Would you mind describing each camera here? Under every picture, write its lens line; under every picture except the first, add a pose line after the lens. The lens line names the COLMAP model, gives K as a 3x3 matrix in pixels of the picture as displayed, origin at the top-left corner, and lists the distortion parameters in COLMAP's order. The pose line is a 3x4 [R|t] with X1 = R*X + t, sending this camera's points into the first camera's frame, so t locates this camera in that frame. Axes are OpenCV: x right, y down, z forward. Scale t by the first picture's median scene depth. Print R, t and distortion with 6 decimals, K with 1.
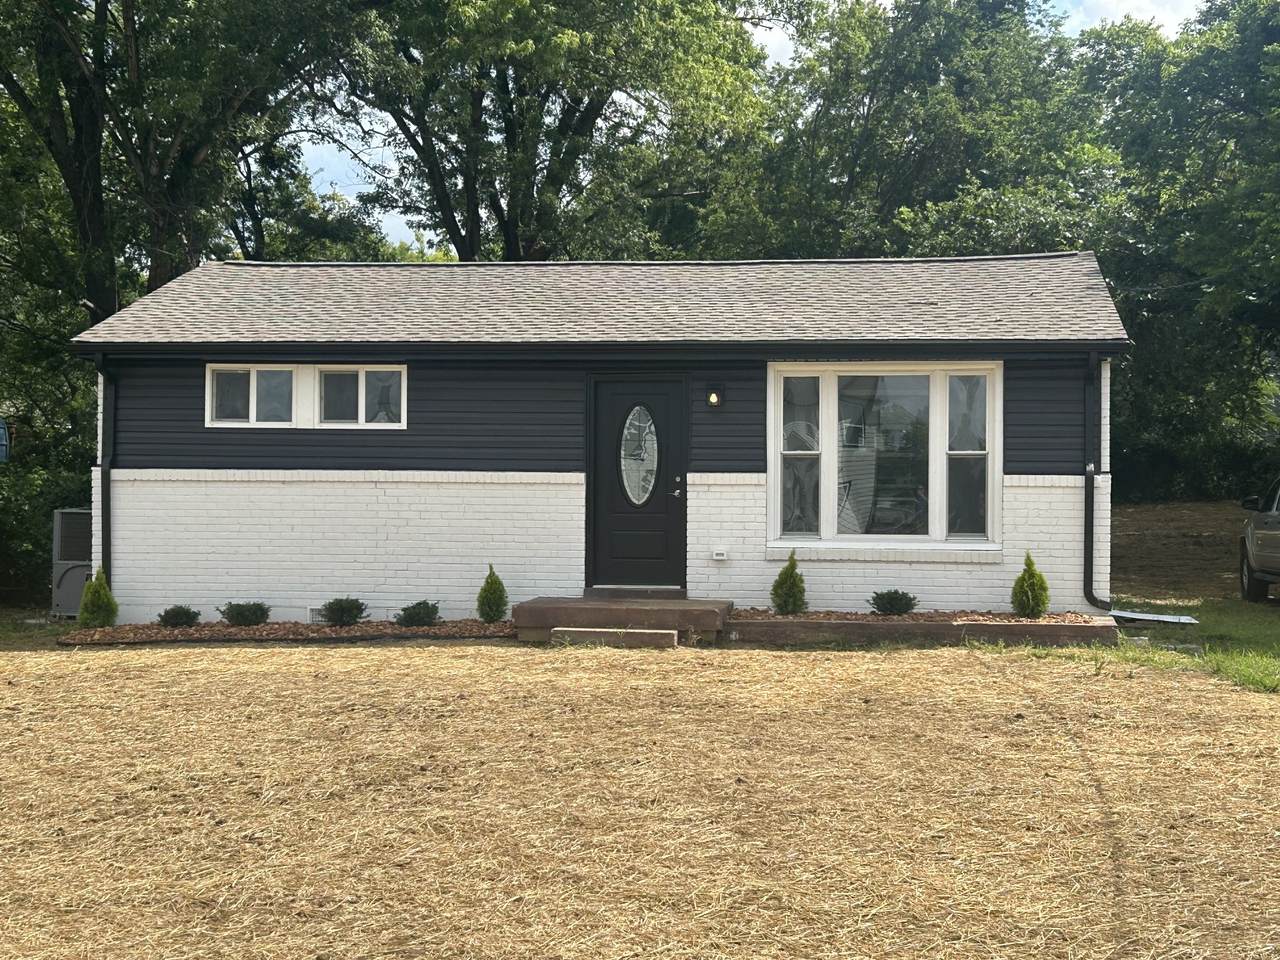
lens RADIAL K [[1987.0, 0, 647.8], [0, 1987.0, 479.1], [0, 0, 1]] dist [0.049787, 0.000000]
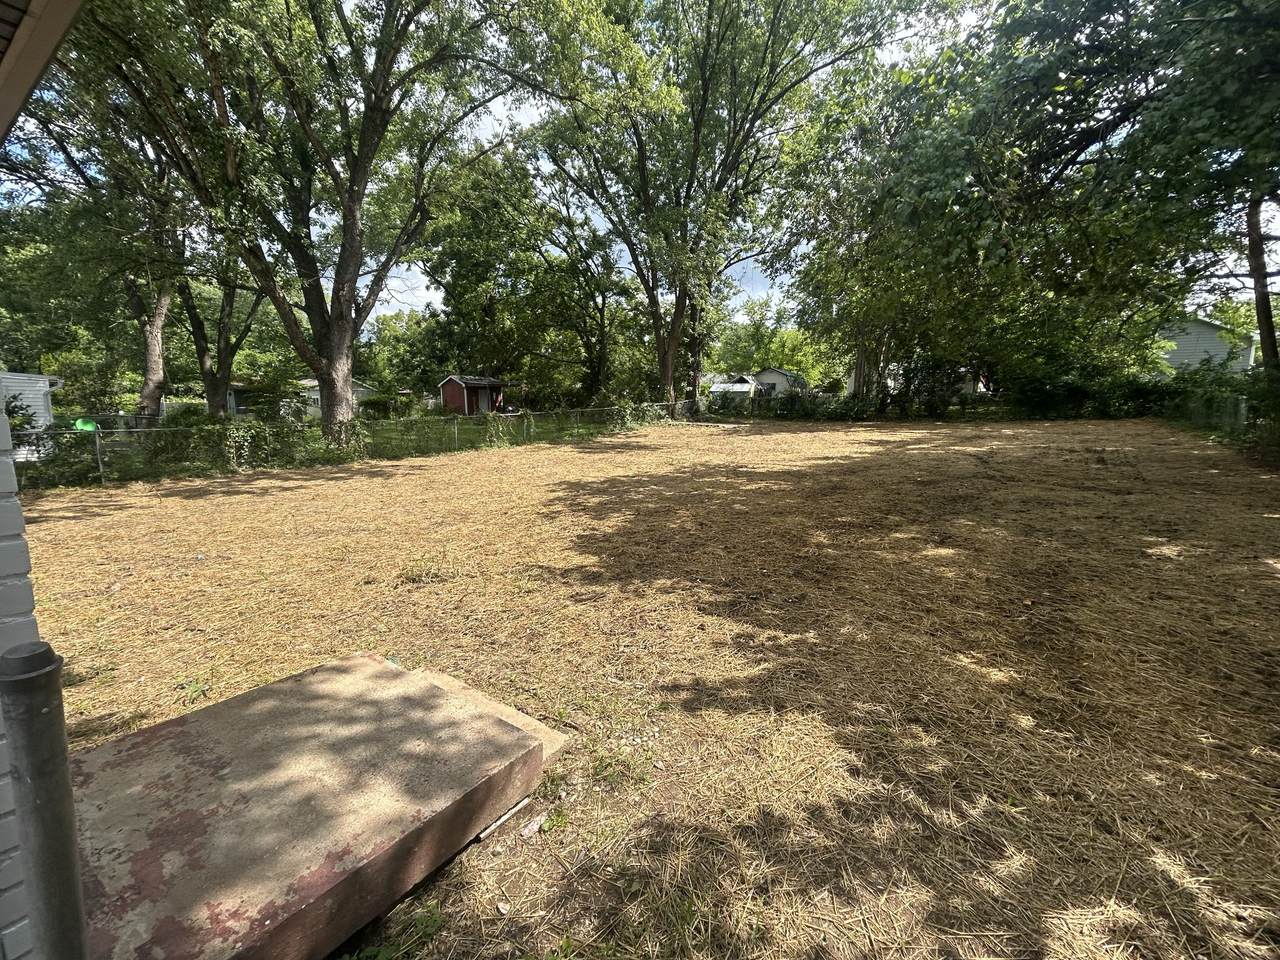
lens RADIAL K [[513.1, 0, 637.7], [0, 513.1, 477.1], [0, 0, 1]] dist [0.000723, 0.000058]
pose [[0.898527, 0.070240, -0.433261, 0.148034], [-0.006632, 0.989172, 0.146611, -0.000846], [0.438868, -0.128861, 0.889264, 0.557005]]
